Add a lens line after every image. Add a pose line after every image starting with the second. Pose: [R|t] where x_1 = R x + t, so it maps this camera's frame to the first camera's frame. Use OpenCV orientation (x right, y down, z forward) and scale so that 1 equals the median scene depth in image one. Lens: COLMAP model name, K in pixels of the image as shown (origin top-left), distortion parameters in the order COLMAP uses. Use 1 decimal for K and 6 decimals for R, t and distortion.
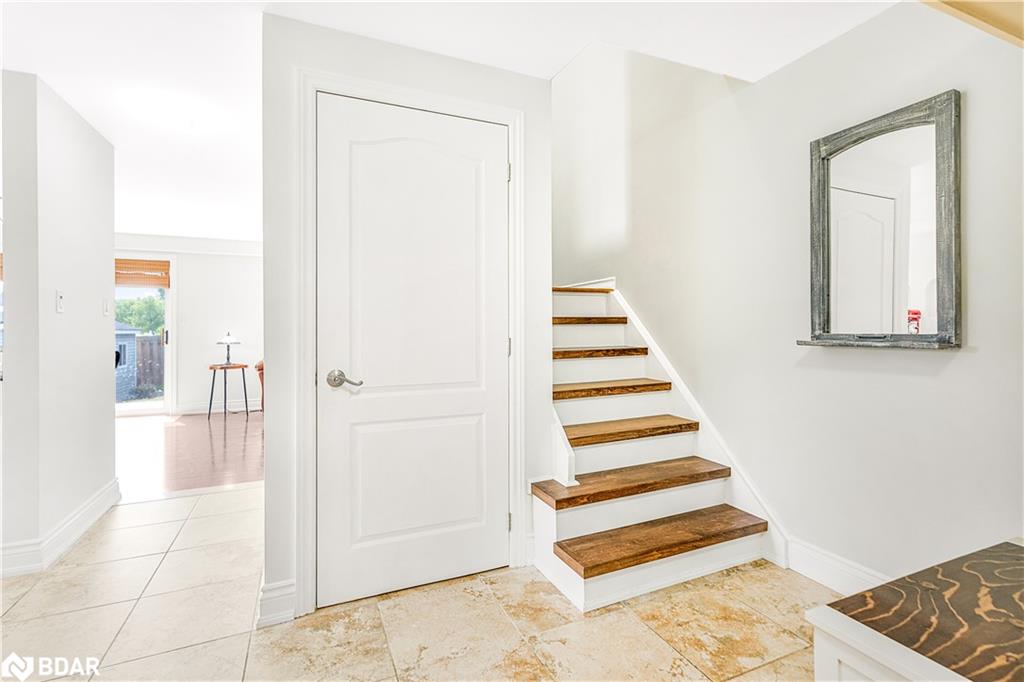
lens RADIAL K [[462.7, 0, 515.0], [0, 462.7, 334.0], [0, 0, 1]] dist [-0.000787, -0.000123]
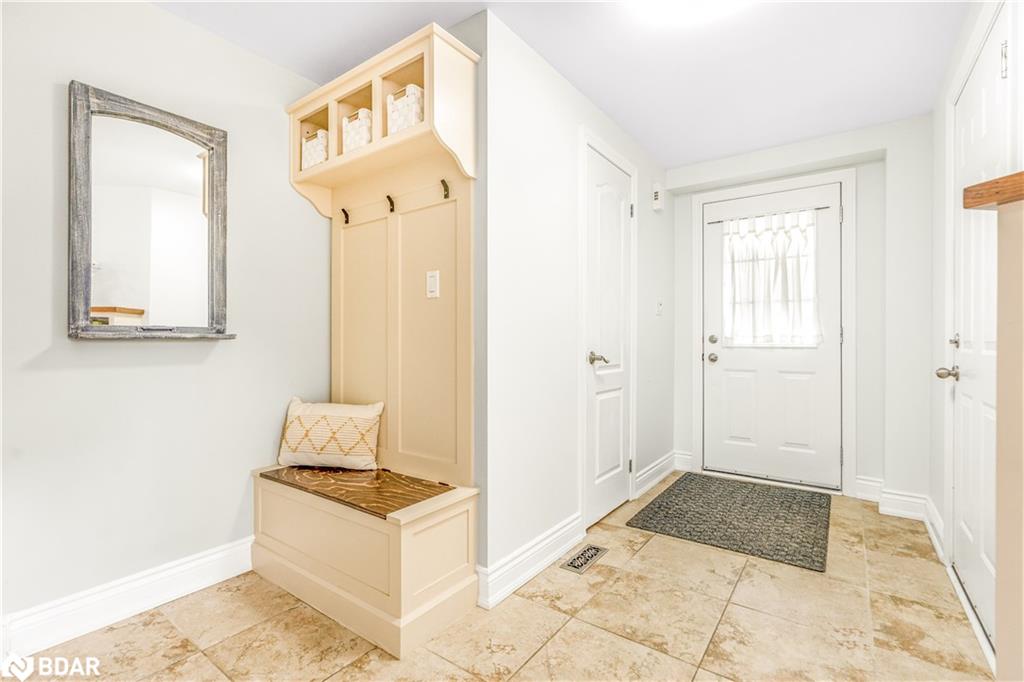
lens RADIAL K [[462.7, 0, 515.0], [0, 462.7, 334.0], [0, 0, 1]] dist [-0.000787, -0.000123]
pose [[-0.494713, 0.004286, 0.869046, -0.486104], [0.000510, 0.999989, -0.004641, 0.023394], [-0.869056, -0.001853, -0.494710, 0.868456]]
